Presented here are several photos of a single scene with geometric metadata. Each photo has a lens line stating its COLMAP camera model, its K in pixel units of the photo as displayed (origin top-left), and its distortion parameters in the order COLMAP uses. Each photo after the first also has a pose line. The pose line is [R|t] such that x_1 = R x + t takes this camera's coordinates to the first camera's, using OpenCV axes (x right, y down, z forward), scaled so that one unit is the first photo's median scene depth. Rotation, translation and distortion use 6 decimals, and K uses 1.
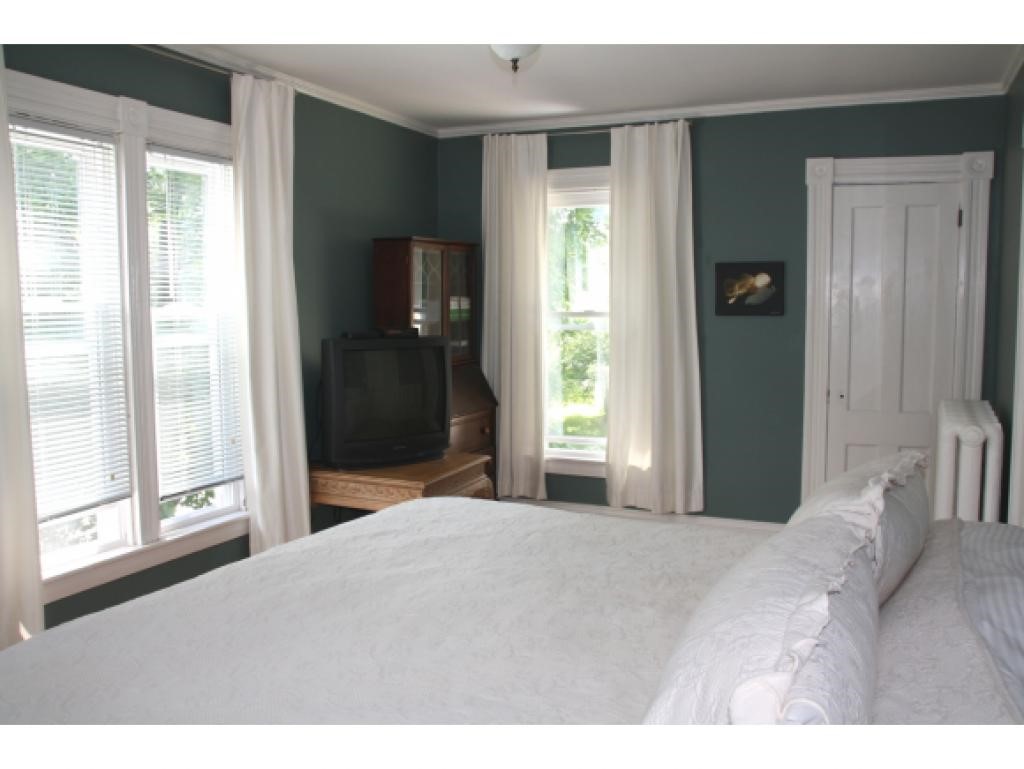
lens RADIAL K [[889.6, 0, 512.0], [0, 889.6, 384.5], [0, 0, 1]] dist [-0.008205, -0.007680]
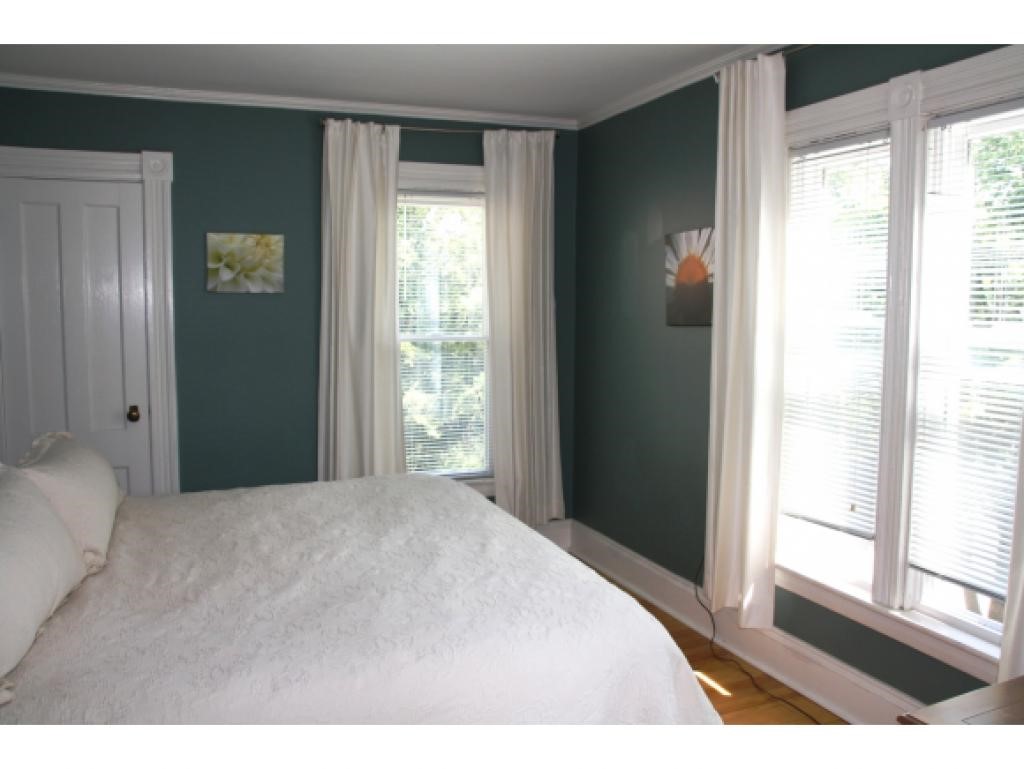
lens RADIAL K [[889.6, 0, 512.0], [0, 889.6, 384.5], [0, 0, 1]] dist [-0.008205, -0.007680]
pose [[-0.694089, 0.084780, -0.714880, 0.447882], [-0.061163, 0.982506, 0.175903, -0.163601], [0.717286, 0.165817, -0.676761, 1.361276]]
